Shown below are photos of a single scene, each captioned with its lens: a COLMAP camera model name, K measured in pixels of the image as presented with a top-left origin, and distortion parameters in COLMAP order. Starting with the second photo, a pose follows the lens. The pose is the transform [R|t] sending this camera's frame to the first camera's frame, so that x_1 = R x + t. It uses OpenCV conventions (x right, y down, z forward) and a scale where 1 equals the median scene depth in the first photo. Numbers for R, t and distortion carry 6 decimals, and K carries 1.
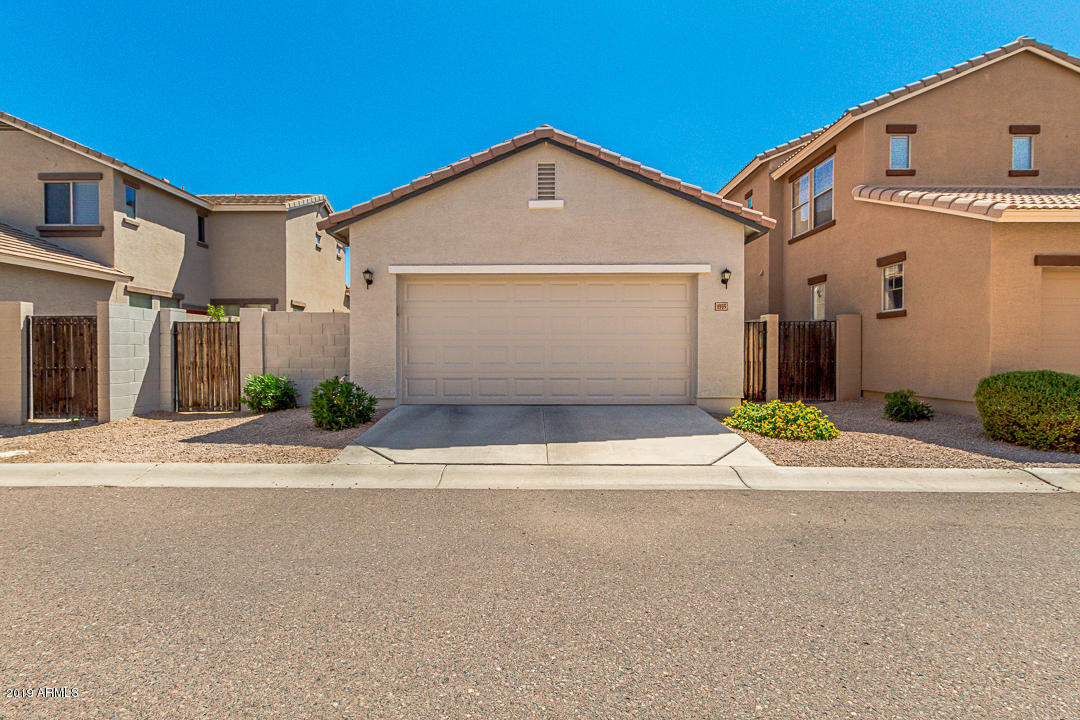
lens RADIAL K [[494.9, 0, 543.3], [0, 494.9, 362.9], [0, 0, 1]] dist [0.004839, -0.000211]
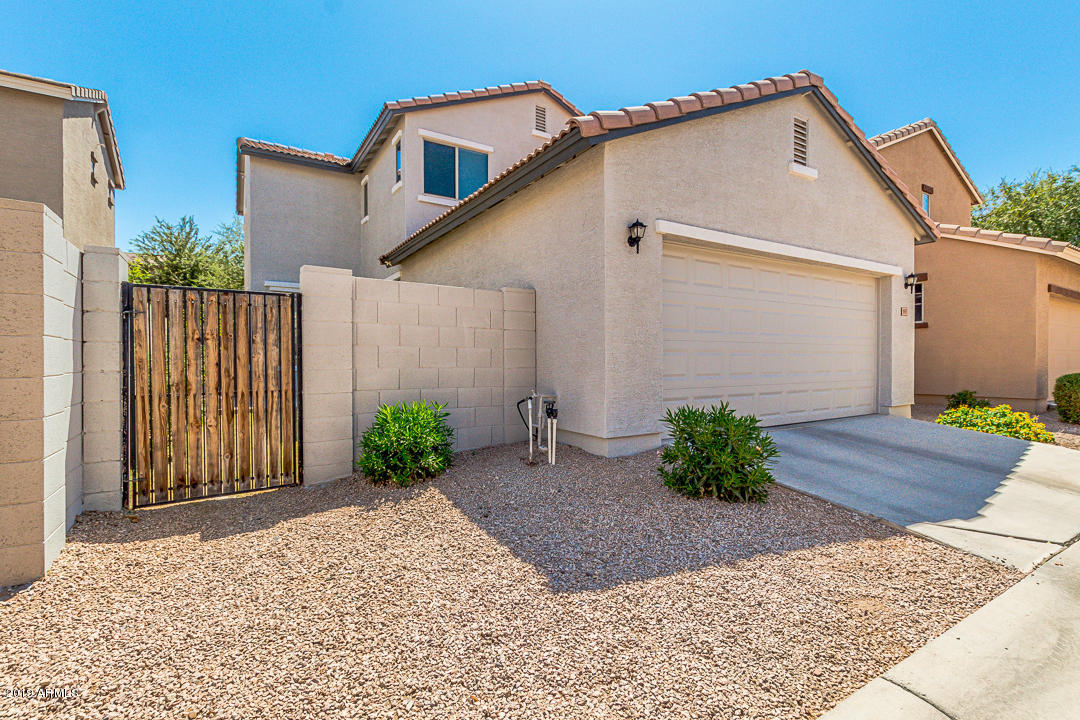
lens RADIAL K [[494.9, 0, 538.5], [0, 494.9, 359.9], [0, 0, 1]] dist [0.004839, -0.000211]
pose [[0.850030, -0.002237, 0.526729, -0.739524], [0.011103, 0.999845, -0.013673, -0.012700], [-0.526617, 0.017471, 0.849923, 0.533390]]
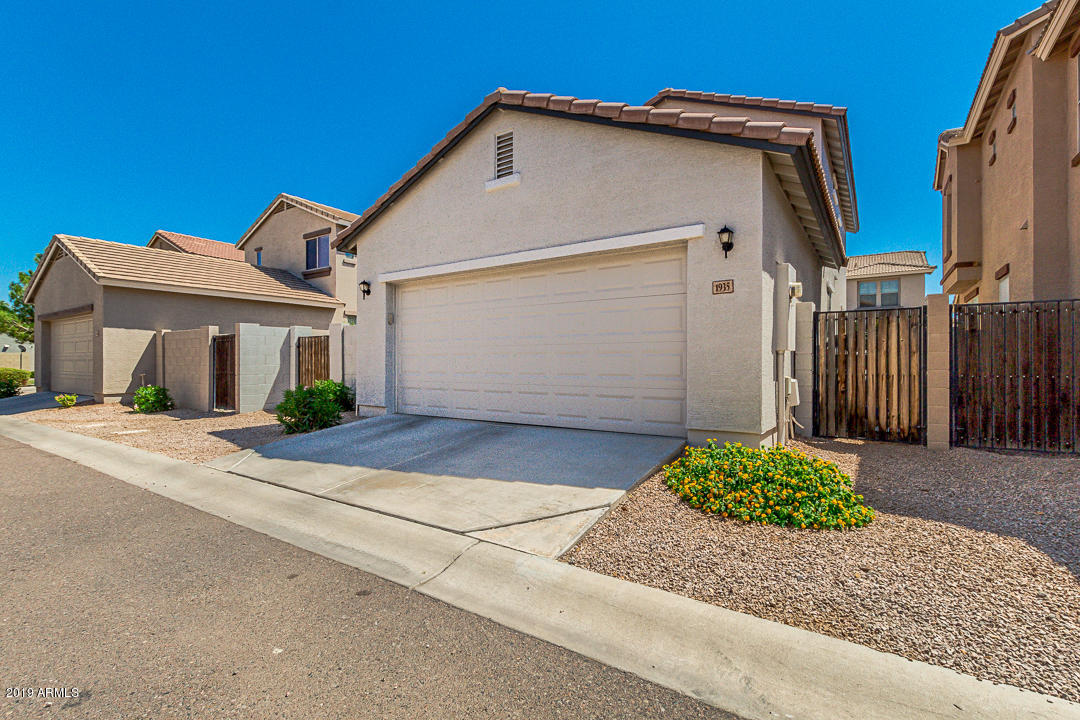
lens RADIAL K [[494.9, 0, 538.1], [0, 494.9, 362.8], [0, 0, 1]] dist [0.004839, -0.000211]
pose [[0.830414, -0.000253, -0.557146, 0.498679], [-0.010988, 0.999798, -0.016832, -0.003125], [0.557038, 0.020100, 0.830244, 0.332350]]
